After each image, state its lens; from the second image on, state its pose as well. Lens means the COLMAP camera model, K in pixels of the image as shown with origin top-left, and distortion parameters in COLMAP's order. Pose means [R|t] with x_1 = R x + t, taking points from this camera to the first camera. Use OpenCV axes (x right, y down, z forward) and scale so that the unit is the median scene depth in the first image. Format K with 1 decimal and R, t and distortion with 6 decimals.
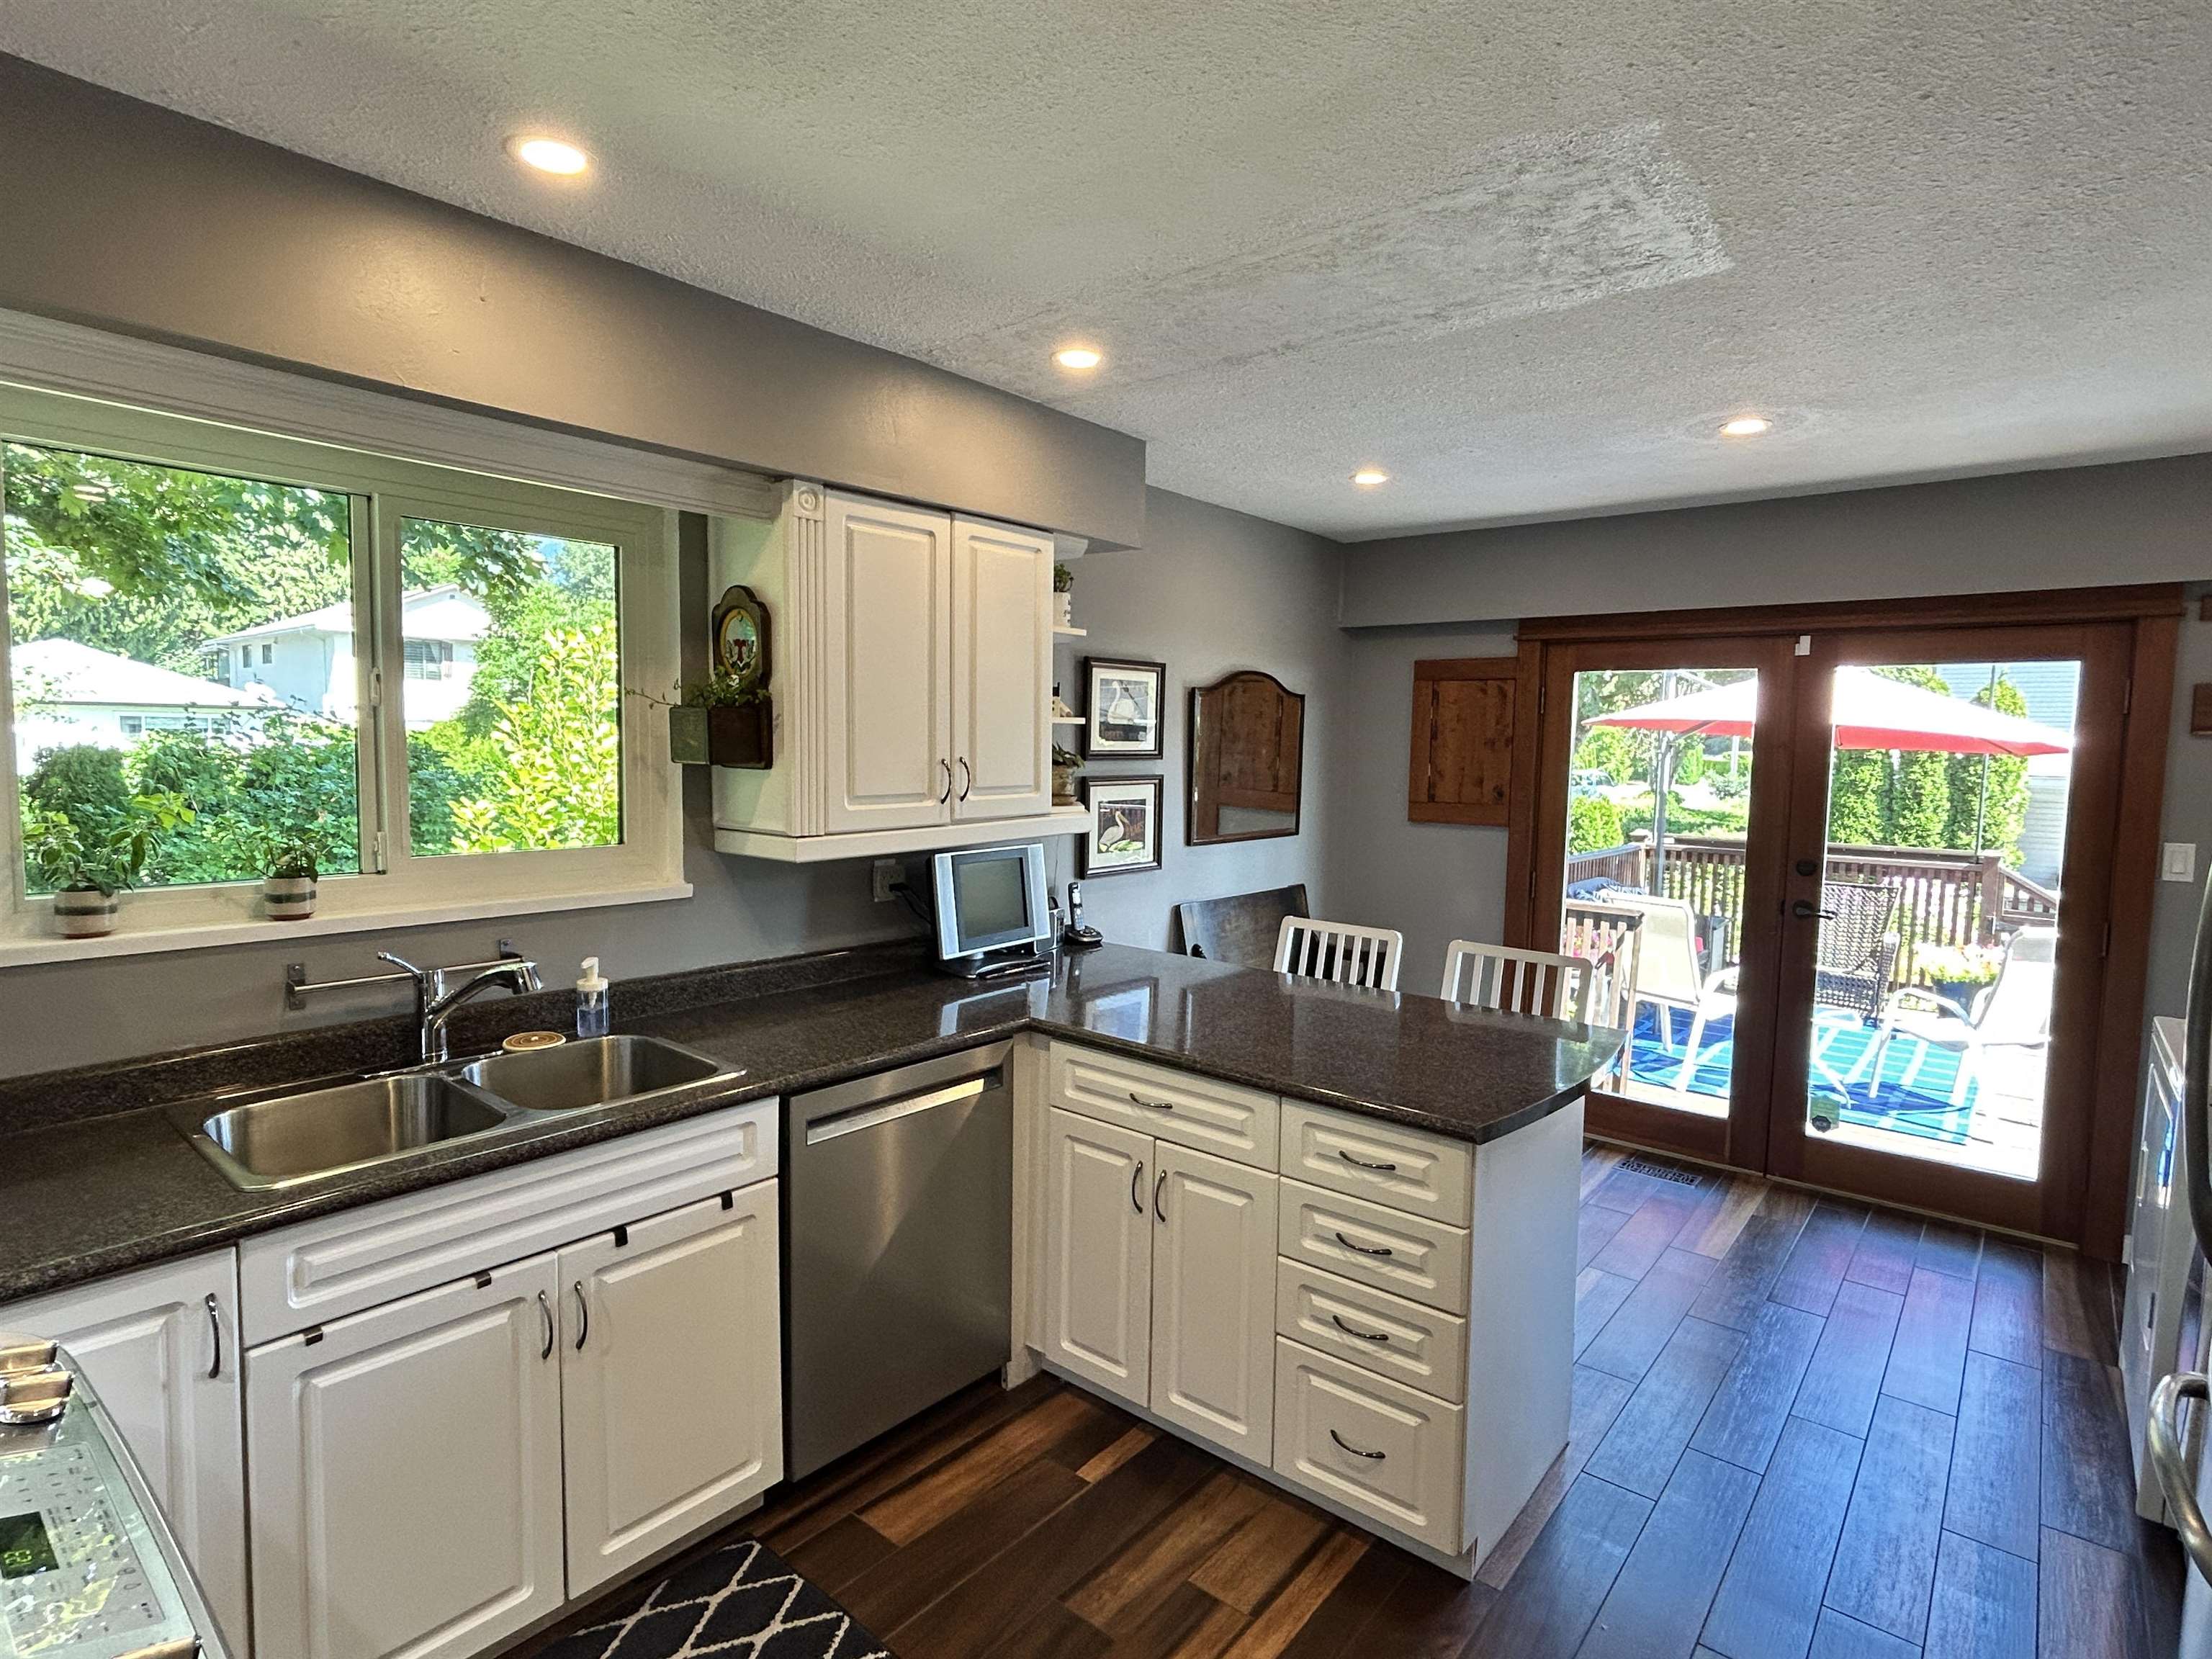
lens RADIAL K [[1137.2, 0, 1101.8], [0, 1137.2, 822.9], [0, 0, 1]] dist [-0.006754, 0.004815]
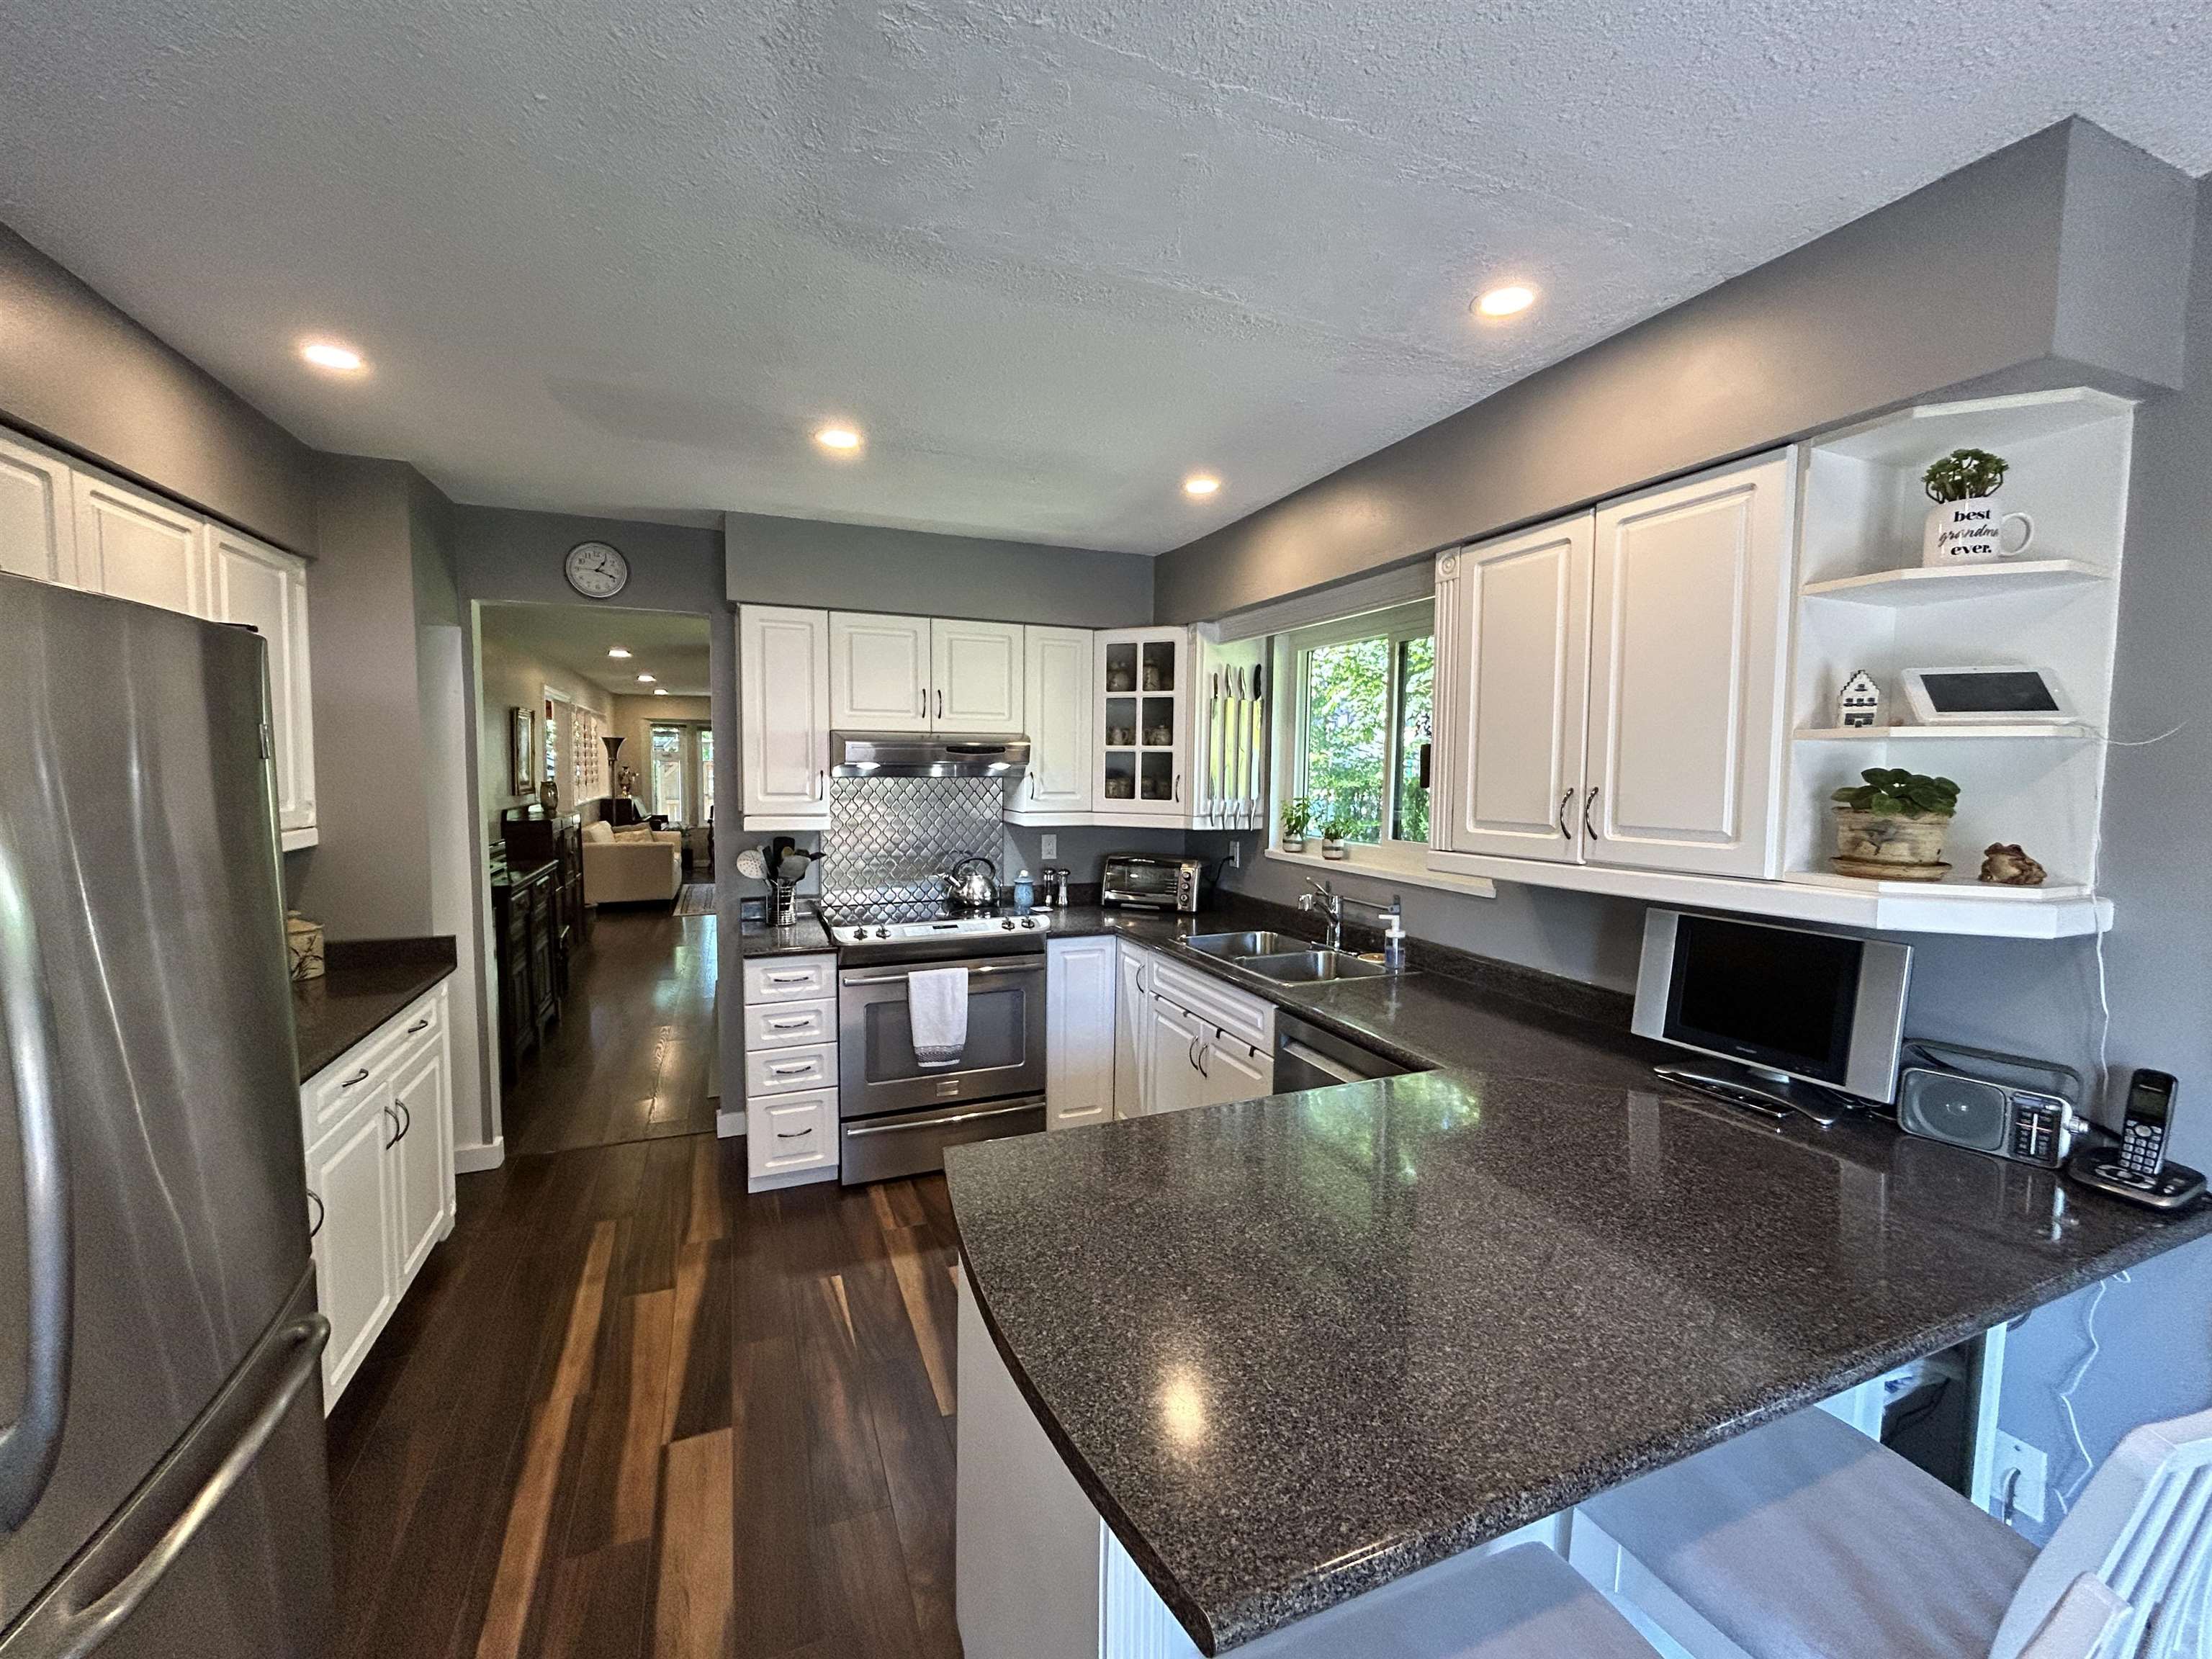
lens RADIAL K [[899.1, 0, 1094.2], [0, 899.1, 827.4], [0, 0, 1]] dist [-0.008861, 0.001084]
pose [[-0.477020, 0.035033, -0.878194, 0.779624], [-0.079807, 0.993351, 0.082977, -0.064931], [0.875261, 0.109668, -0.471052, 1.196322]]
